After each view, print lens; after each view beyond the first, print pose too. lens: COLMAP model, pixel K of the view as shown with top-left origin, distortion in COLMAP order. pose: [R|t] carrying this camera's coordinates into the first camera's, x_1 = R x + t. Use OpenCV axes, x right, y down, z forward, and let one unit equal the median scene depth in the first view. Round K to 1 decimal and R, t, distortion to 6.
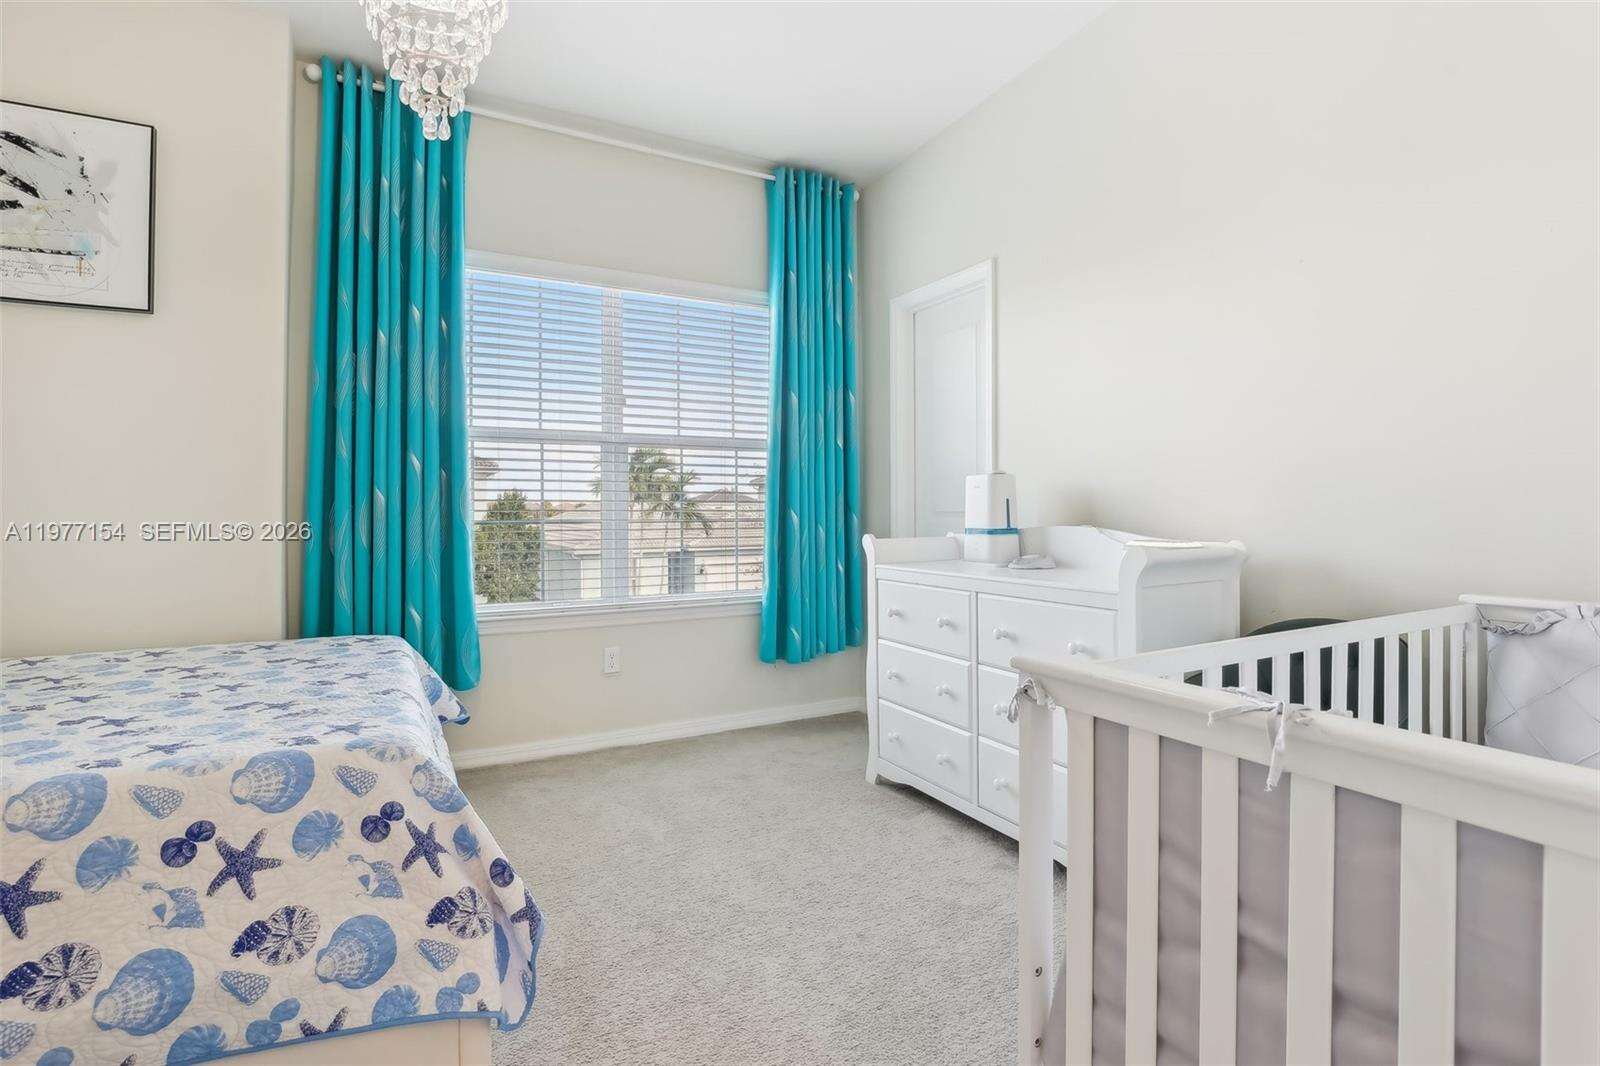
lens RADIAL K [[734.7, 0, 801.1], [0, 734.7, 525.5], [0, 0, 1]] dist [-0.032155, 0.001601]
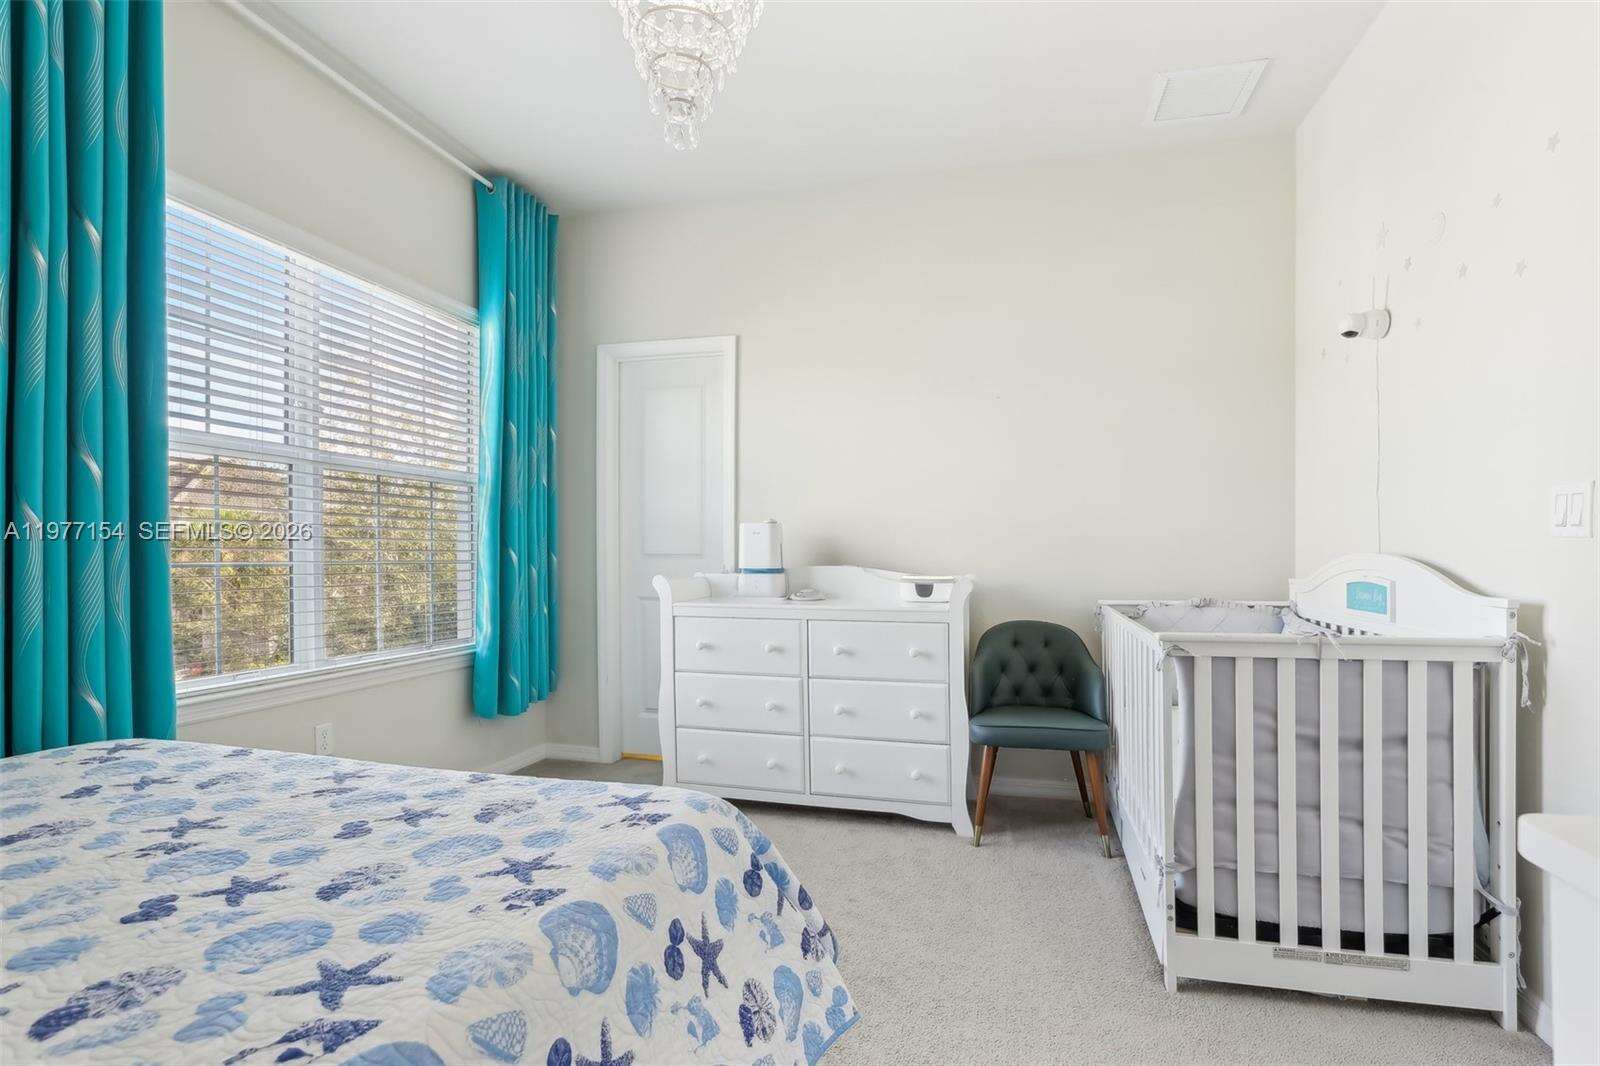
lens RADIAL K [[734.7, 0, 807.6], [0, 734.7, 555.4], [0, 0, 1]] dist [-0.032155, 0.001601]
pose [[0.698331, 0.008487, 0.715725, -0.519134], [0.003063, 0.999885, -0.014845, 0.001035], [-0.715769, 0.012559, 0.698224, 0.114664]]
